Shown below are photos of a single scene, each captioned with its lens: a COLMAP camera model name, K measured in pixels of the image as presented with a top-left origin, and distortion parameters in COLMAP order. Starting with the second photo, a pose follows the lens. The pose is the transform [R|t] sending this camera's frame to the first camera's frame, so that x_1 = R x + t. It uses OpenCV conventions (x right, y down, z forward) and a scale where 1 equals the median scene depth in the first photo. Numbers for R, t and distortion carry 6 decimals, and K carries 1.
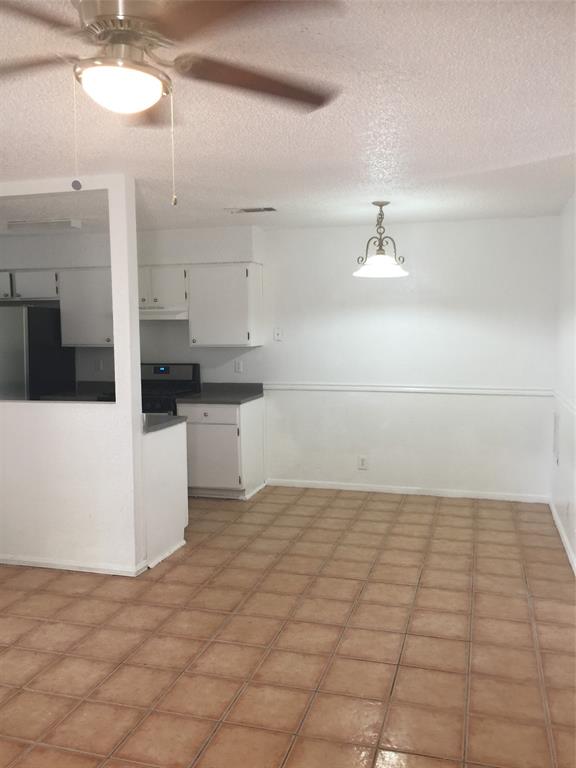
lens RADIAL K [[648.6, 0, 287.3], [0, 648.6, 358.9], [0, 0, 1]] dist [0.092241, -0.145953]
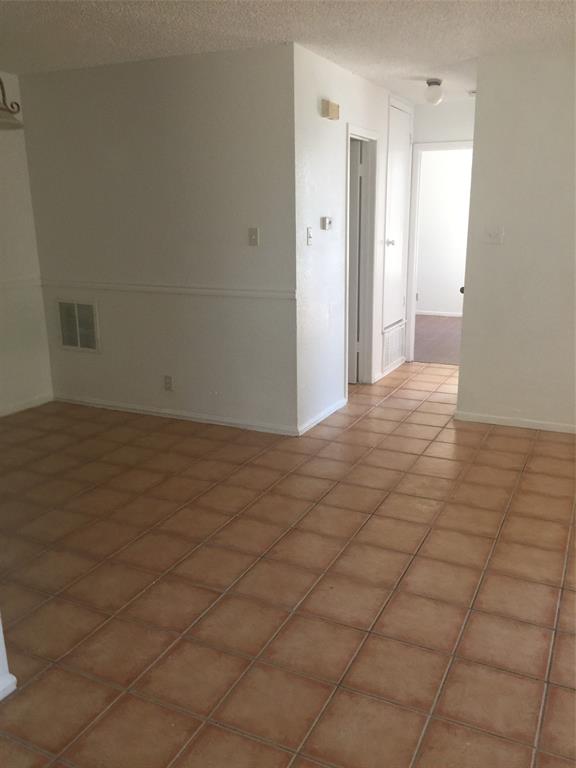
lens RADIAL K [[641.9, 0, 301.0], [0, 641.9, 382.5], [0, 0, 1]] dist [0.082897, -0.103852]
pose [[0.163904, -0.244986, 0.955572, -0.422190], [0.048373, 0.969503, 0.240260, -0.016998], [-0.985290, 0.006845, 0.170756, 0.449251]]
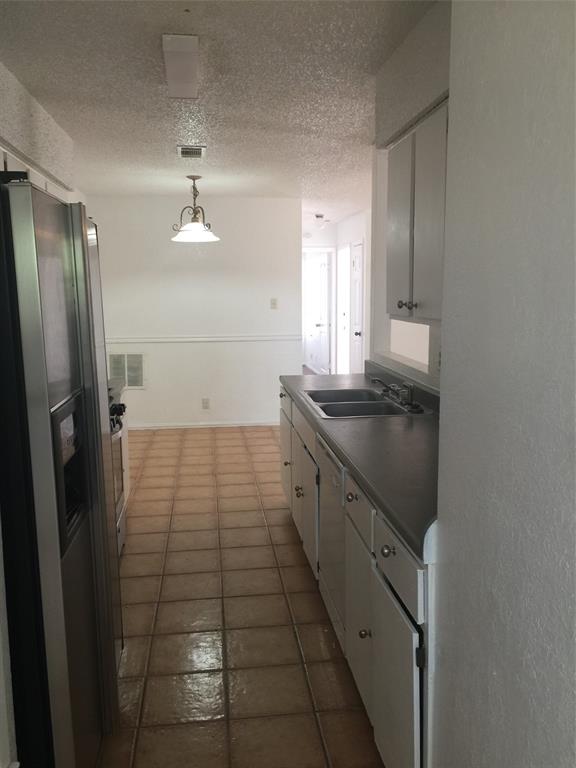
lens RADIAL K [[640.8, 0, 288.0], [0, 640.8, 384.0], [0, 0, 1]] dist [0.071302, -0.103415]
pose [[-0.385393, -0.129014, 0.913689, -0.808268], [0.043097, 0.986581, 0.157485, -0.044476], [-0.921746, 0.100071, -0.374661, 1.050418]]
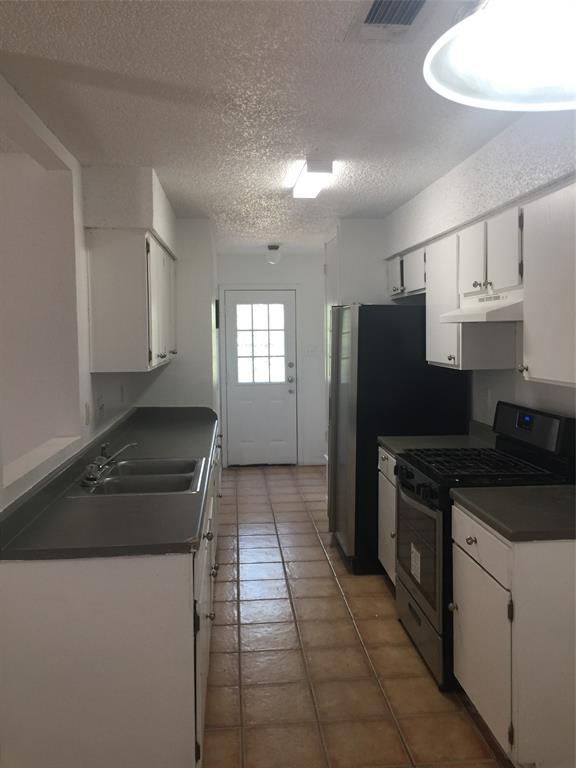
lens RADIAL K [[648.6, 0, 287.3], [0, 648.6, 358.9], [0, 0, 1]] dist [0.092241, -0.145953]
pose [[0.344063, 0.041349, -0.938036, 0.230514], [-0.028081, 0.999036, 0.033738, -0.045631], [0.938527, 0.014733, 0.344893, 0.699645]]
